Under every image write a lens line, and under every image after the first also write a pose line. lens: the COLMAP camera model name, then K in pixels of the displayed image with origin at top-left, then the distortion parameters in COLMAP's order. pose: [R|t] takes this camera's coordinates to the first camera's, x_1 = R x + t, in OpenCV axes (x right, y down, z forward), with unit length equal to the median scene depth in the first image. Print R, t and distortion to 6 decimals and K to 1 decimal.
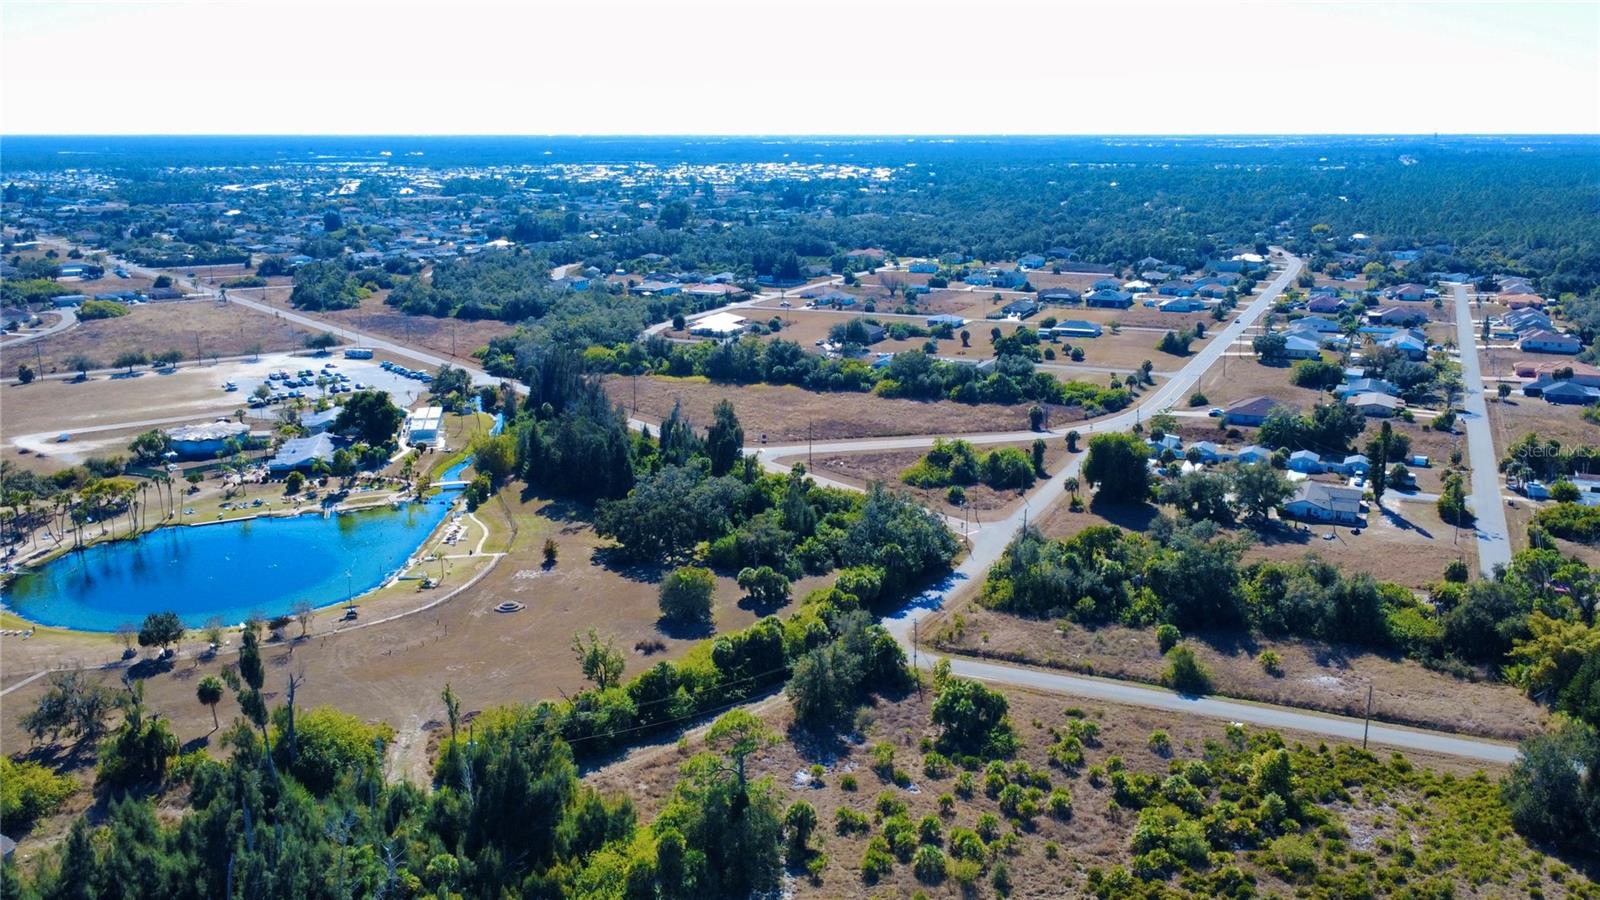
lens RADIAL K [[1374.9, 0, 800.0], [0, 1374.9, 450.0], [0, 0, 1]] dist [0.007344, -0.007859]
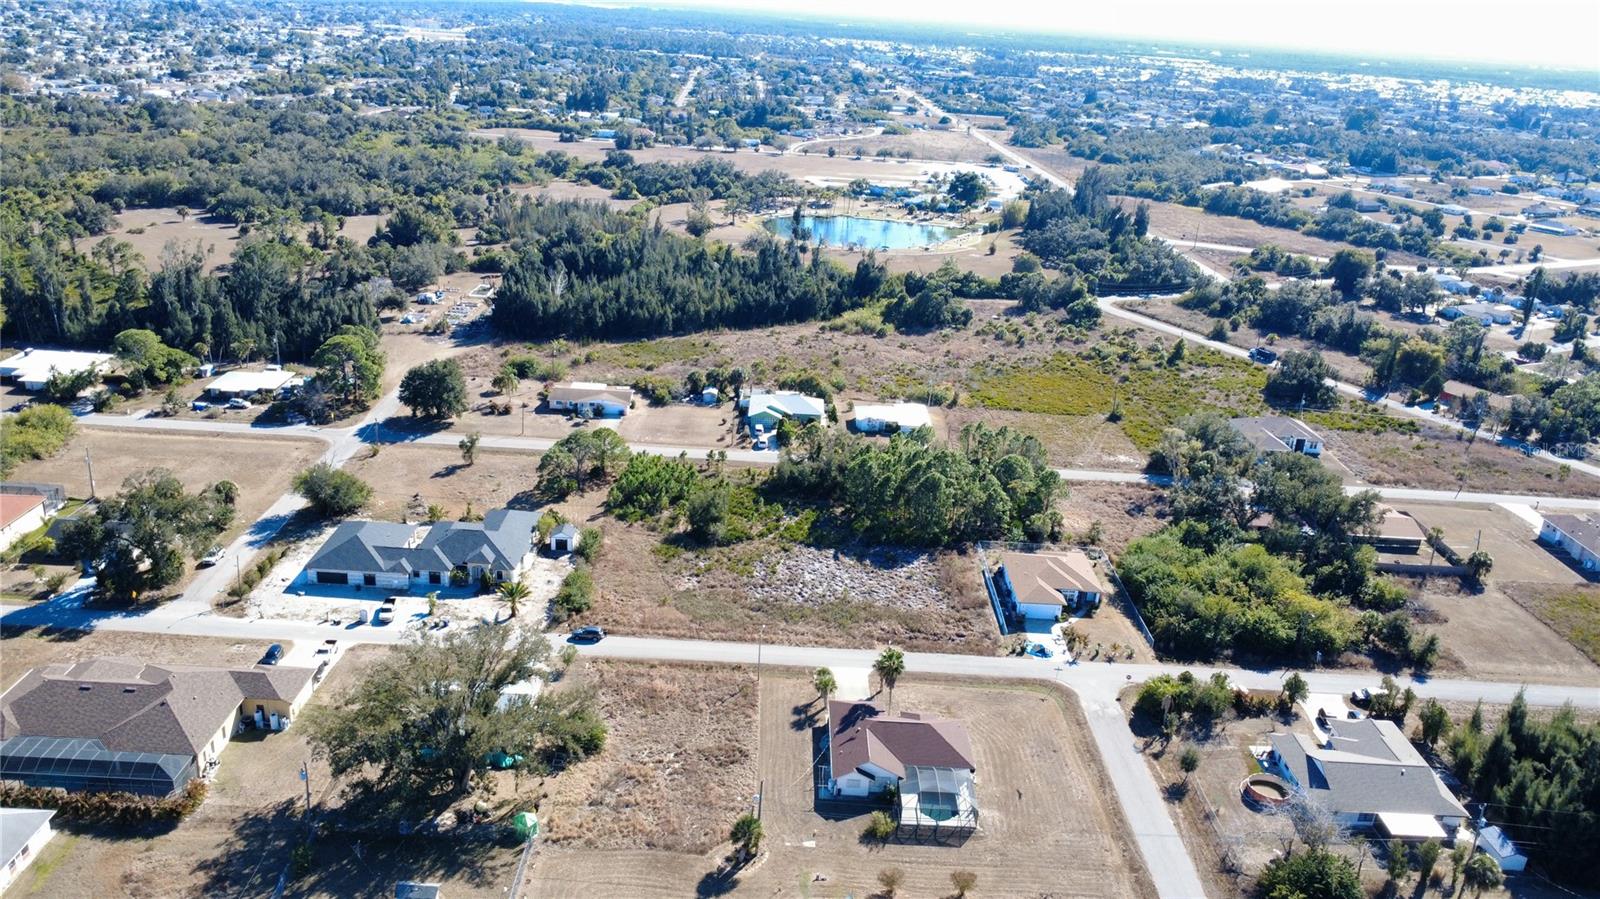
lens RADIAL K [[1216.3, 0, 800.0], [0, 1216.3, 449.5], [0, 0, 1]] dist [0.005930, -0.005065]
pose [[0.809176, 0.250922, -0.531293, 0.314773], [-0.195146, 0.967668, 0.159802, 0.068051], [0.554213, -0.025628, 0.831980, -0.321511]]
